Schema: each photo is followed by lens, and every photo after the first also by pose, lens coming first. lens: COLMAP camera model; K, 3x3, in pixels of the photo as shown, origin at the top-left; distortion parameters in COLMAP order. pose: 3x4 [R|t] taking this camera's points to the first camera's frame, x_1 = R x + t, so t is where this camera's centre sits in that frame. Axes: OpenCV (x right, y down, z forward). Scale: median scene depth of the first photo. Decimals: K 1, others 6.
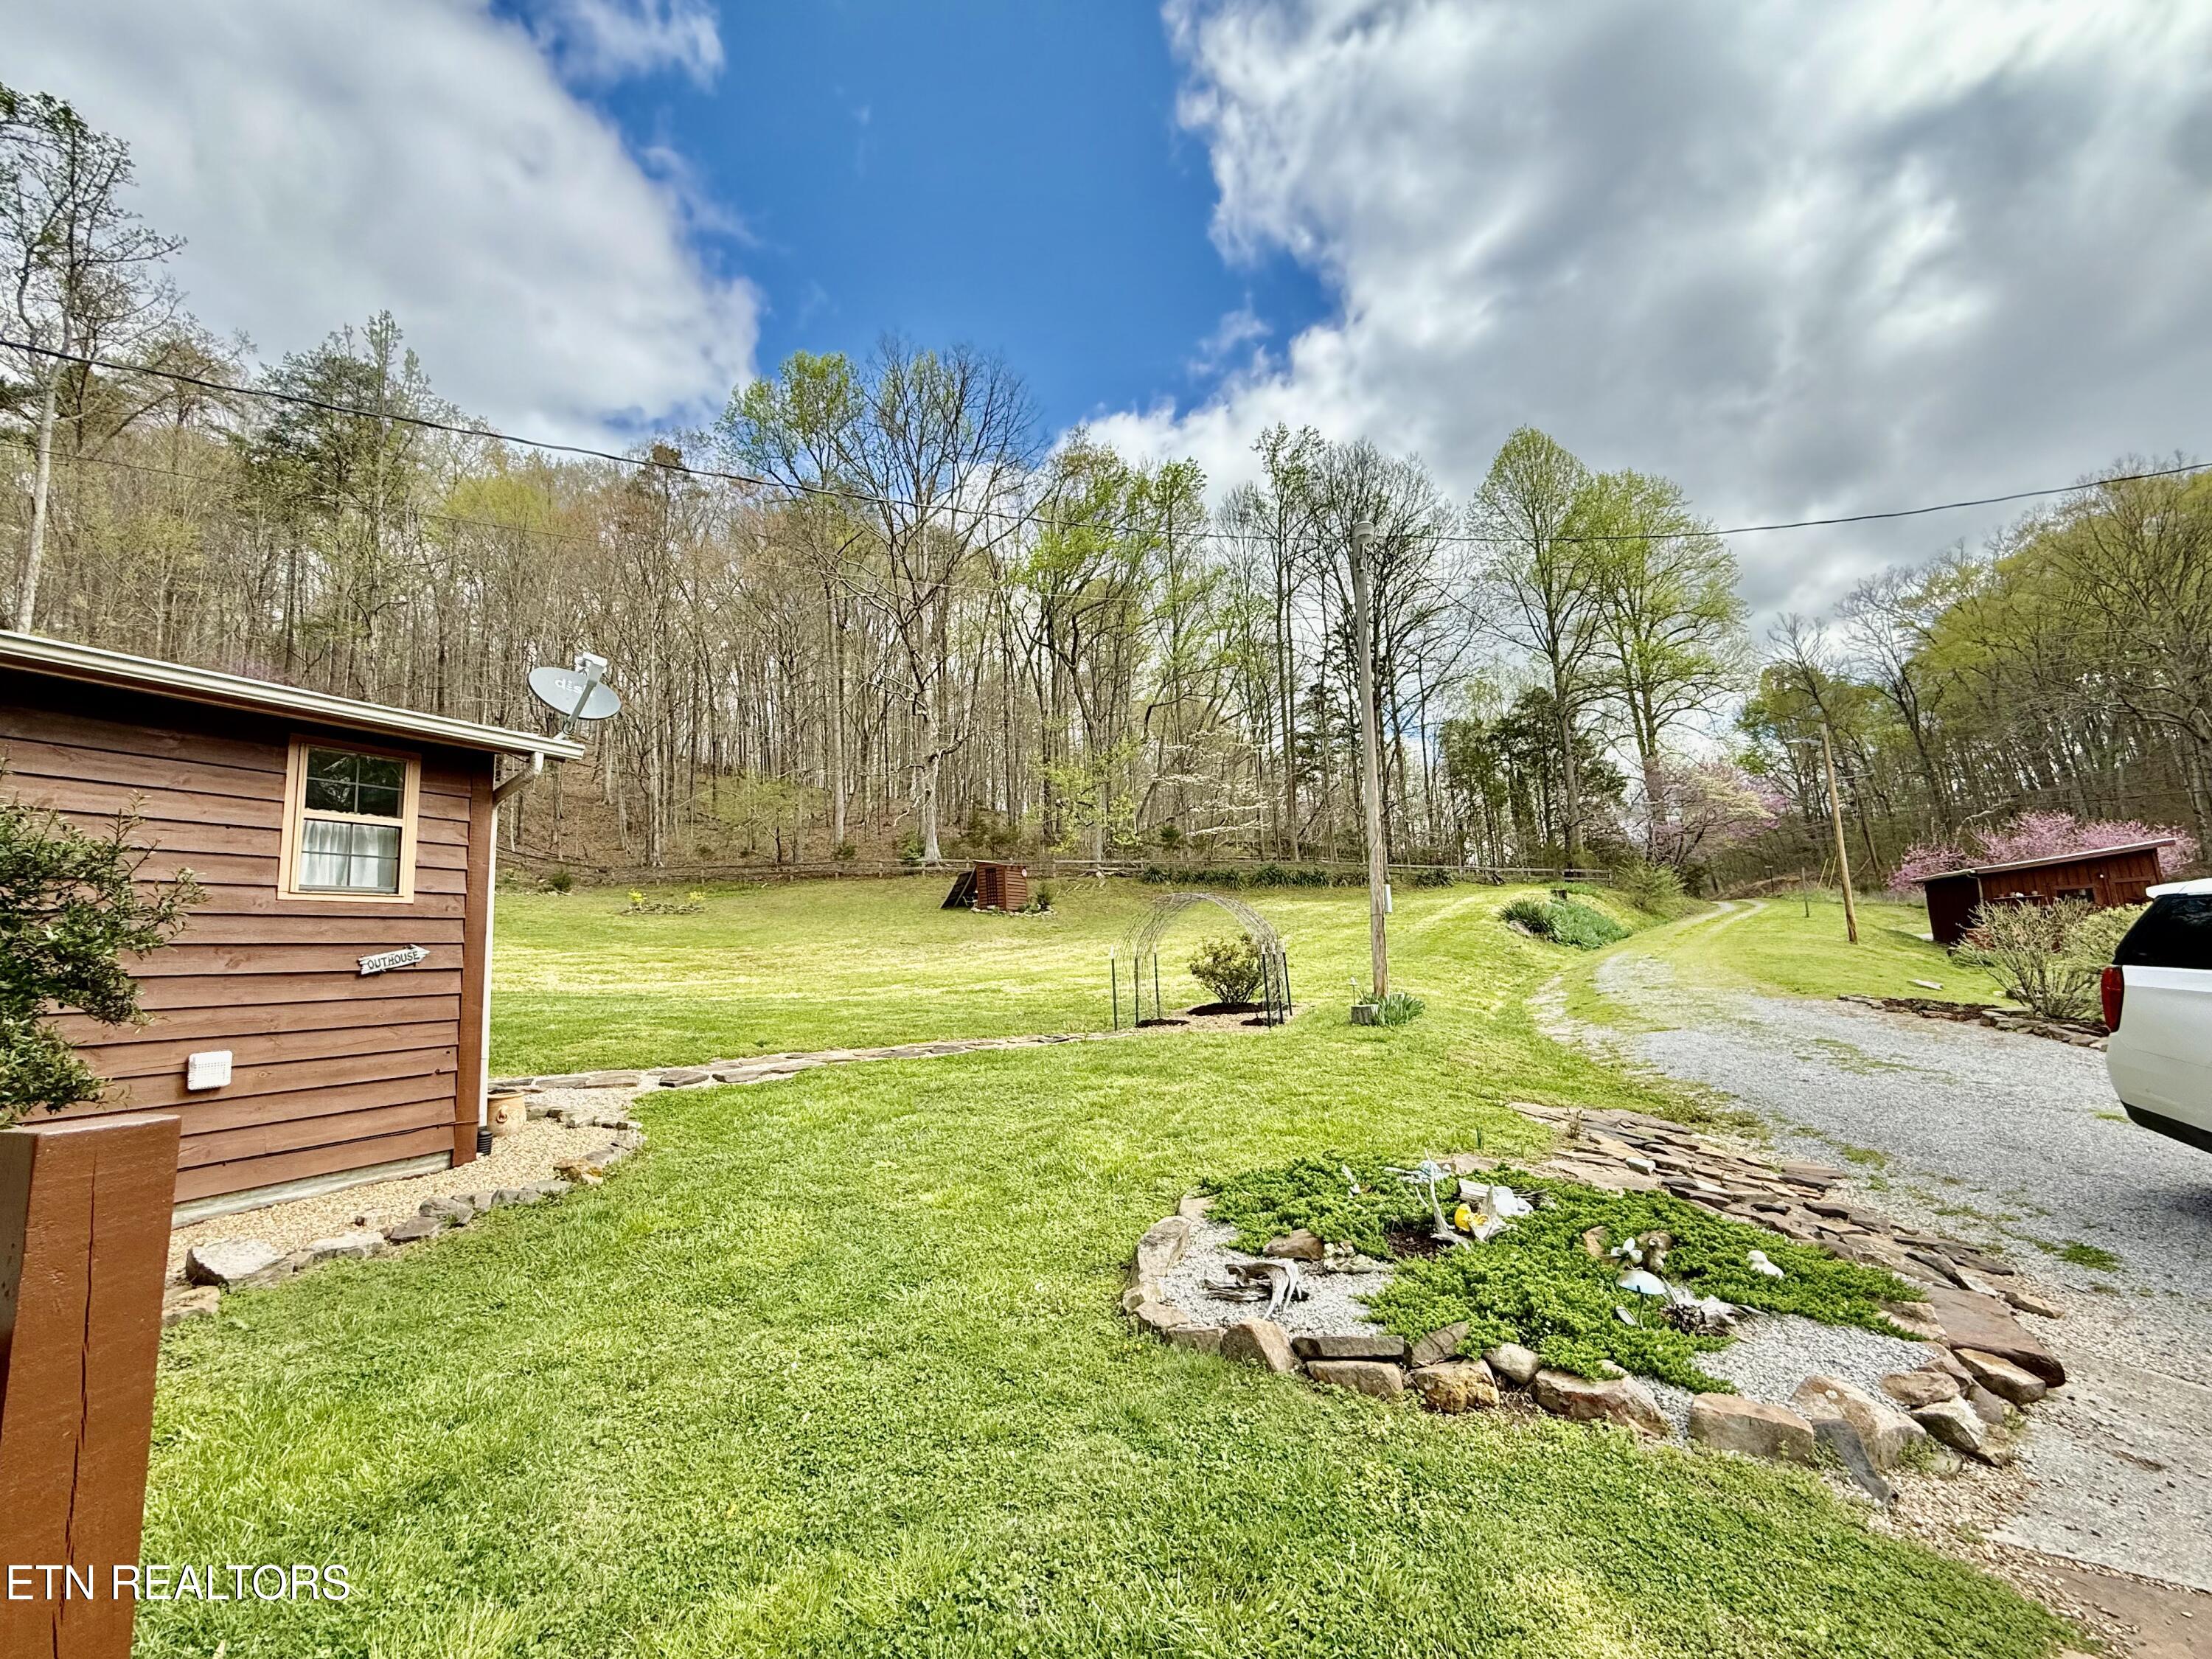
lens RADIAL K [[879.4, 0, 1096.0], [0, 879.4, 837.9], [0, 0, 1]] dist [-0.000504, 0.000136]
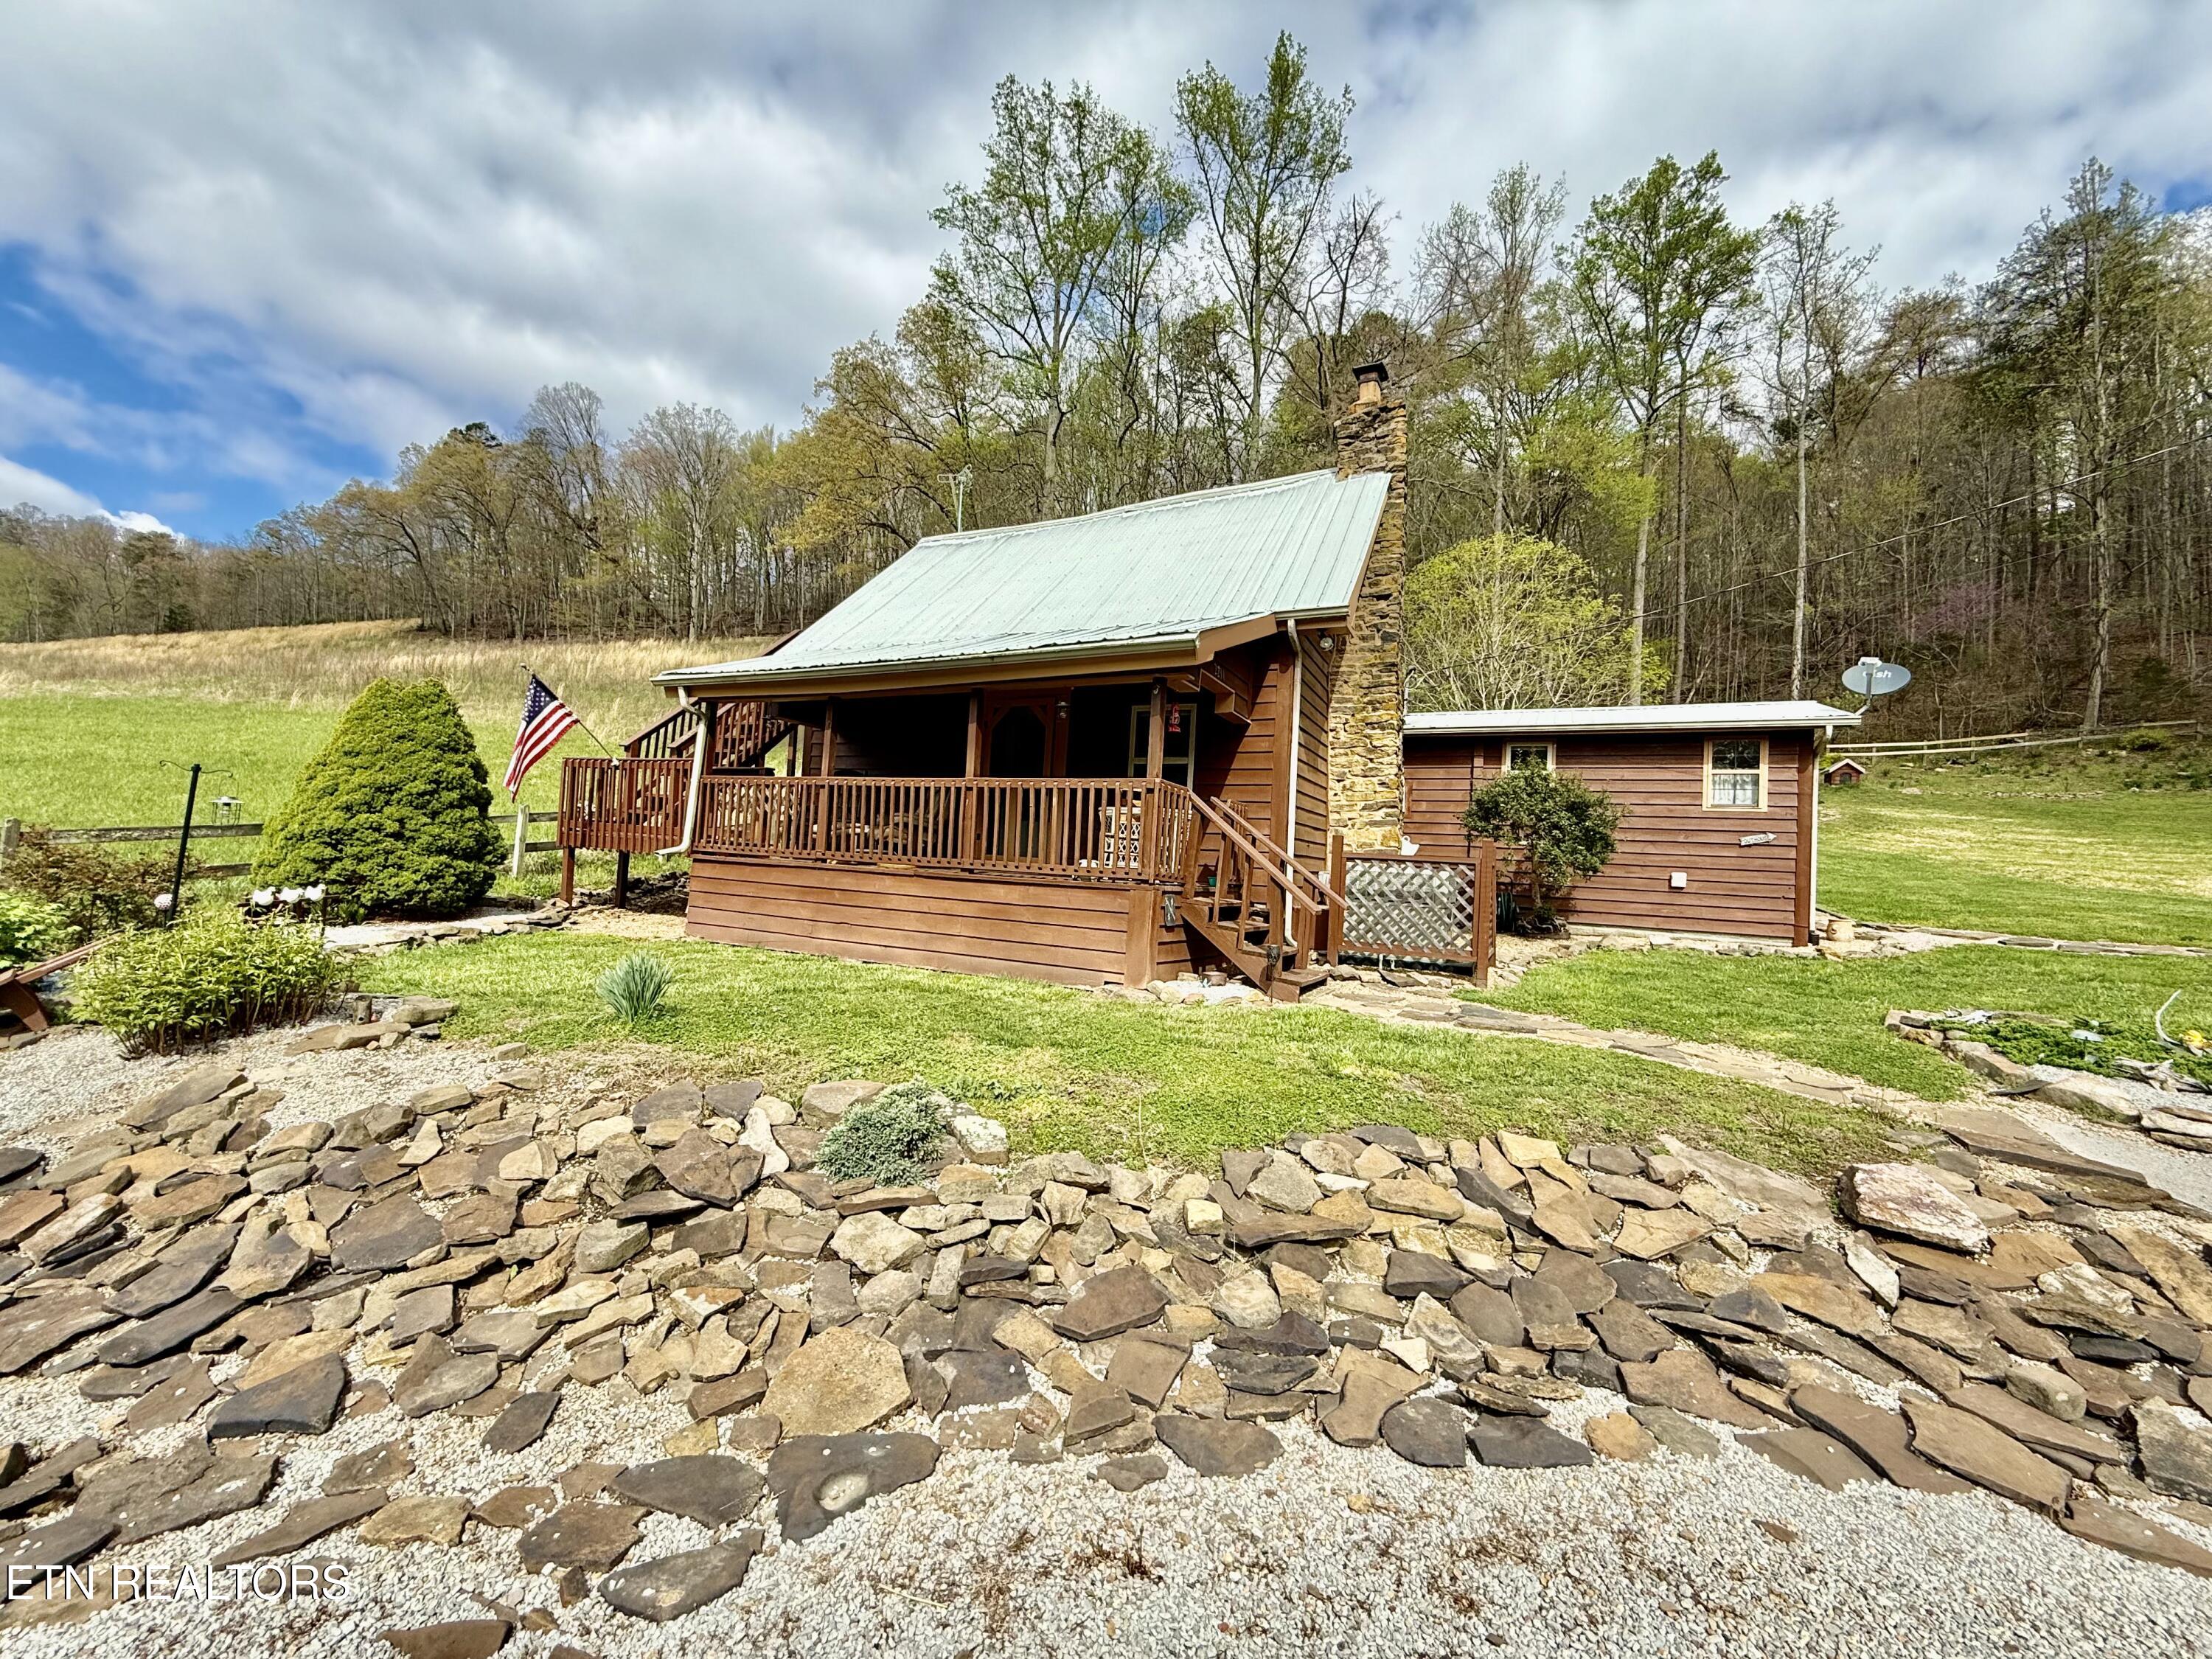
lens RADIAL K [[879.4, 0, 1100.5], [0, 879.4, 826.1], [0, 0, 1]] dist [-0.000504, 0.000136]
pose [[-0.034754, 0.014142, -0.999296, 0.178859], [0.086169, 0.996219, 0.011102, -0.006453], [0.995674, -0.085722, -0.035842, -0.061556]]
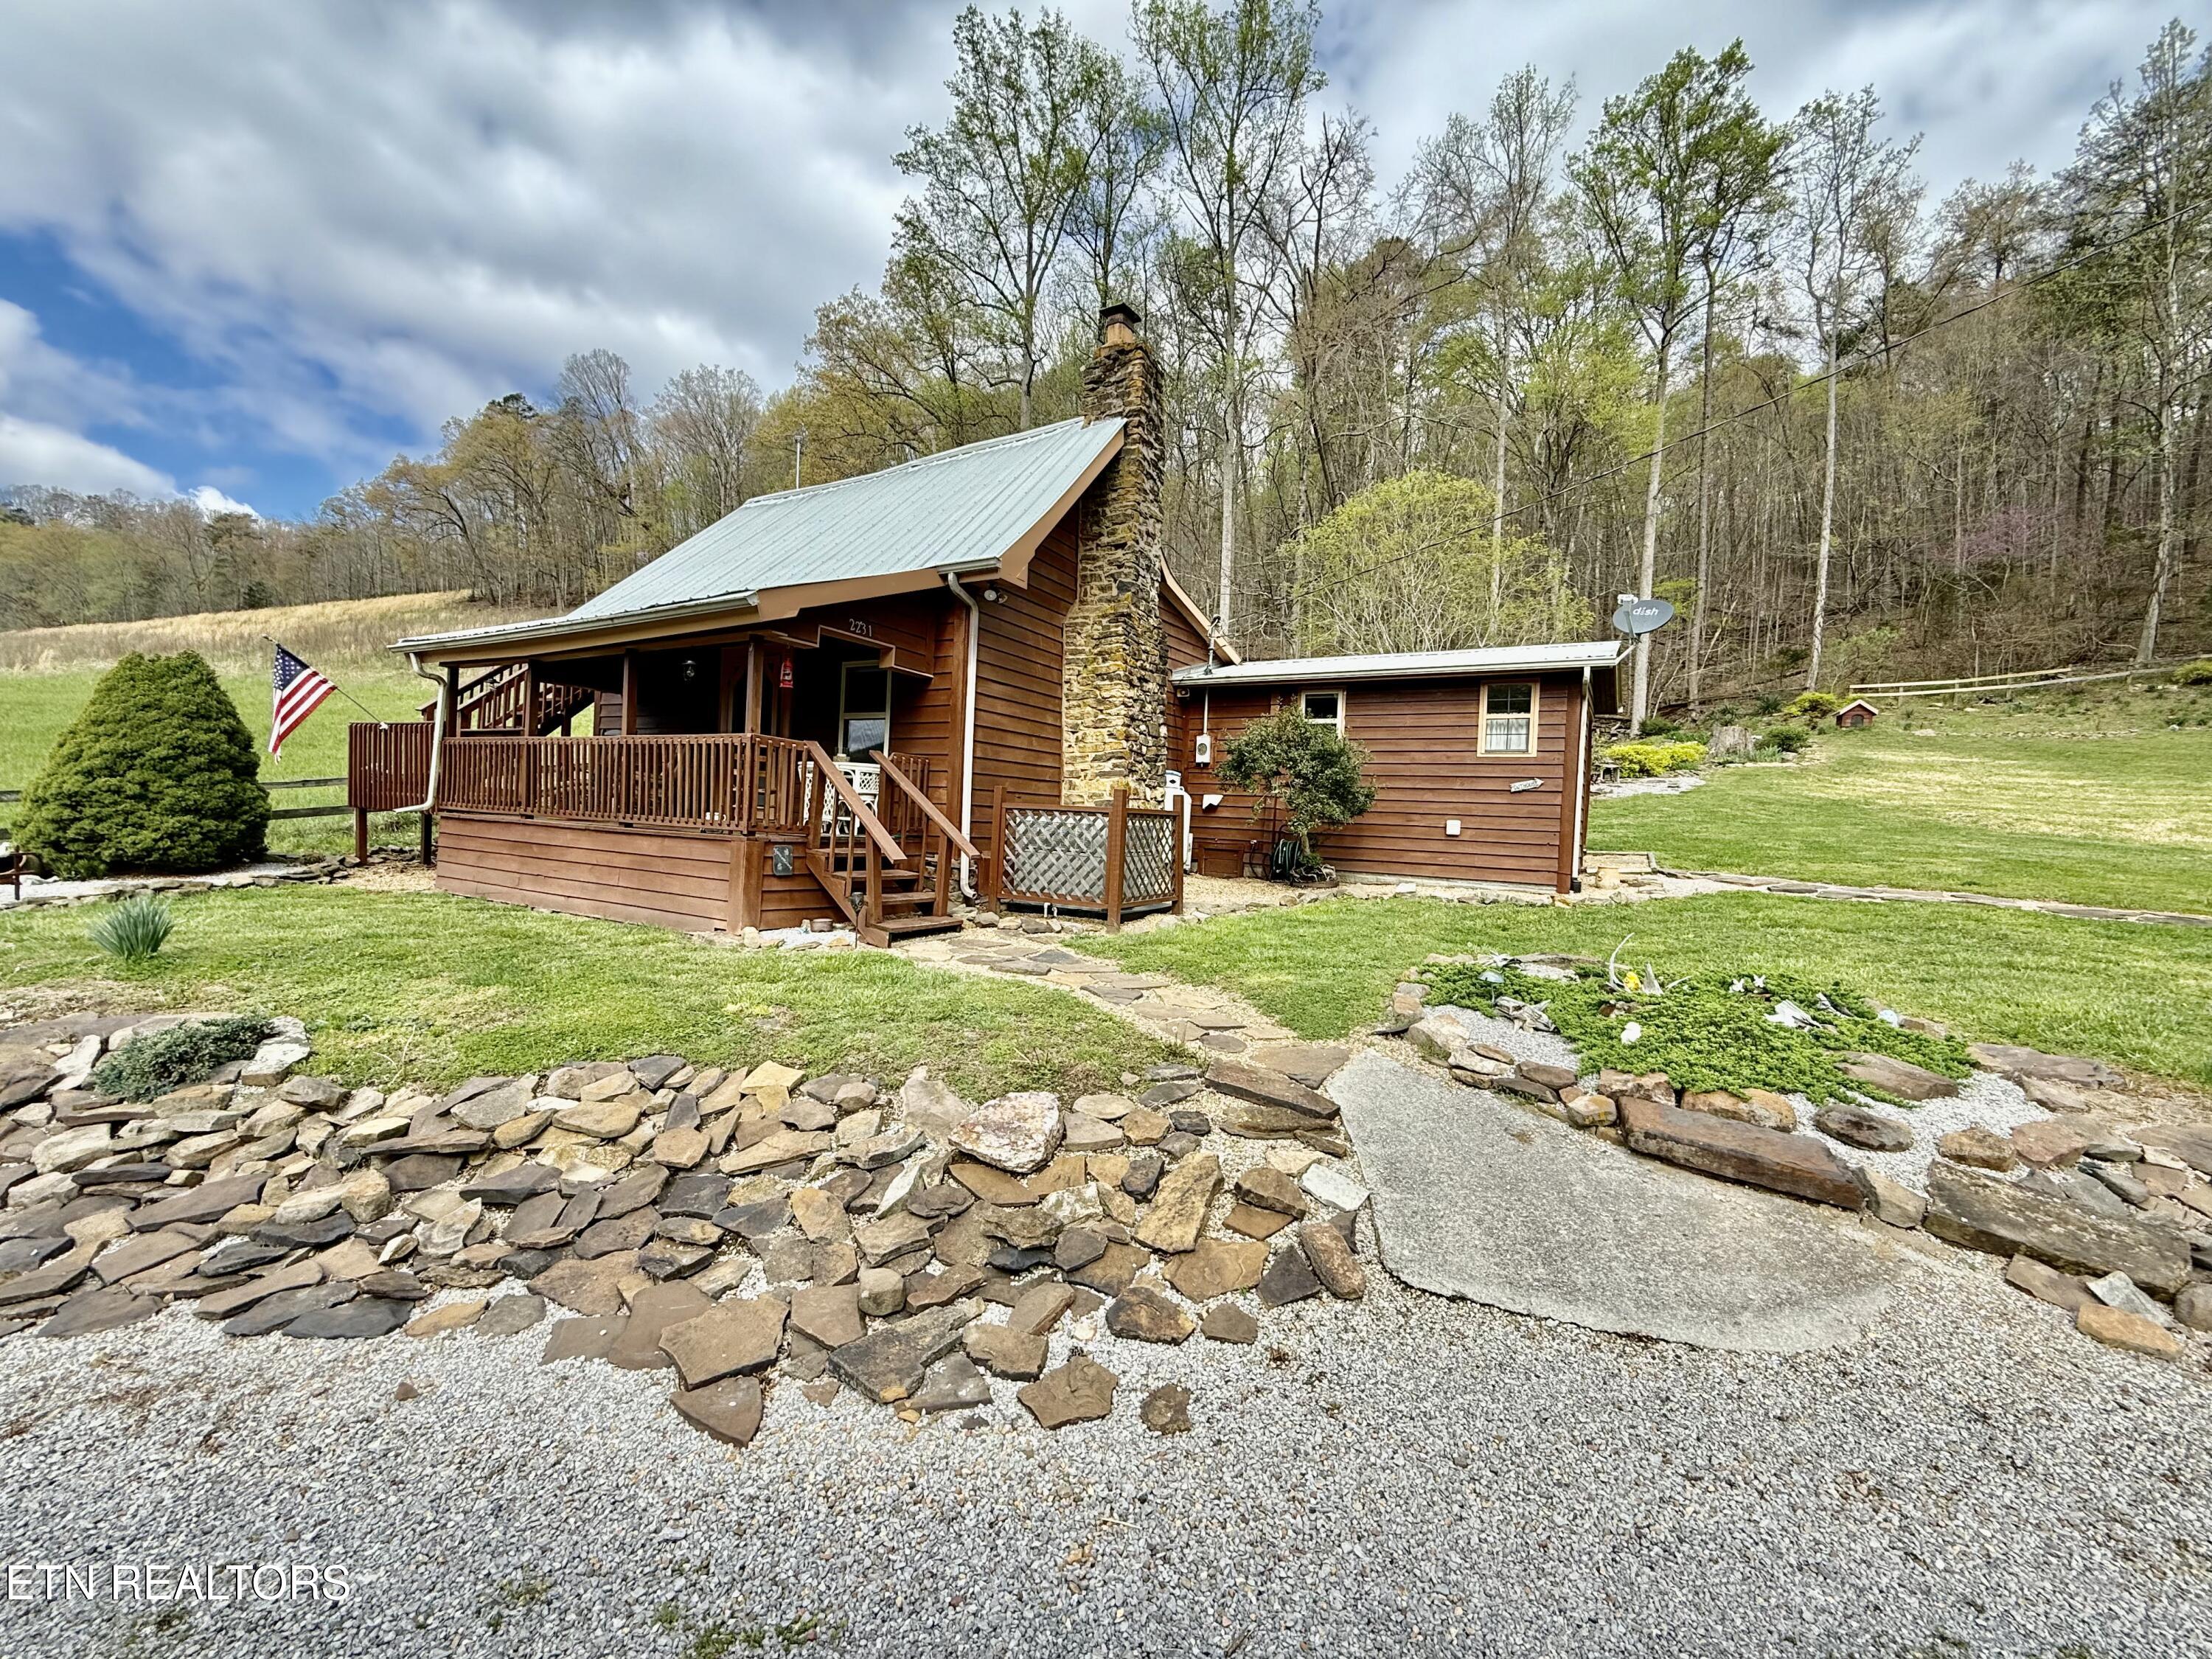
lens RADIAL K [[879.4, 0, 1102.4], [0, 879.4, 825.7], [0, 0, 1]] dist [-0.000504, 0.000136]
pose [[-0.097084, 0.064741, -0.993168, 0.177633], [0.099645, 0.993501, 0.055022, 0.003220], [0.990275, -0.093623, -0.102904, 0.033096]]
